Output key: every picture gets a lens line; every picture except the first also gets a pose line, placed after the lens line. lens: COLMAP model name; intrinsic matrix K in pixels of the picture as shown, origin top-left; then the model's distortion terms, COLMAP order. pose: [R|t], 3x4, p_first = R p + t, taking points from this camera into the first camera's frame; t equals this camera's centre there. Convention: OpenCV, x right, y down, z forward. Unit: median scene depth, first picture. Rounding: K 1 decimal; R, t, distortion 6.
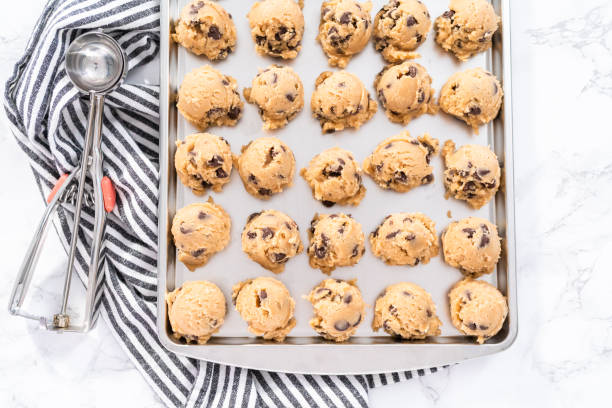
lens RADIAL K [[892.2, 0, 306.0], [0, 892.2, 204.0], [0, 0, 1]] dist [0.062819, 0.141791]
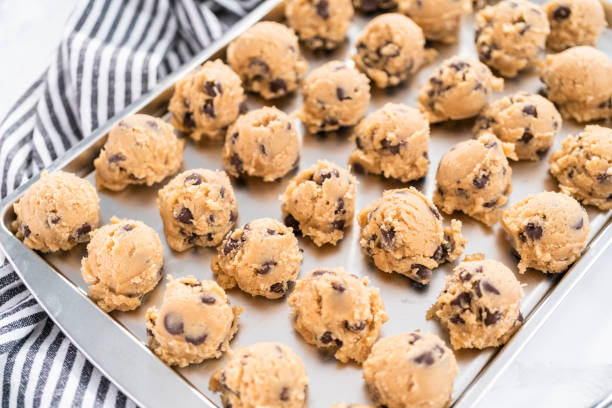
lens RADIAL K [[892.2, 0, 306.0], [0, 892.2, 204.0], [0, 0, 1]] dist [0.062819, 0.141791]
pose [[0.747184, 0.508033, -0.428508, 0.341146], [-0.656418, 0.665064, -0.356098, 0.241023], [0.104075, 0.547351, 0.830407, 0.400056]]
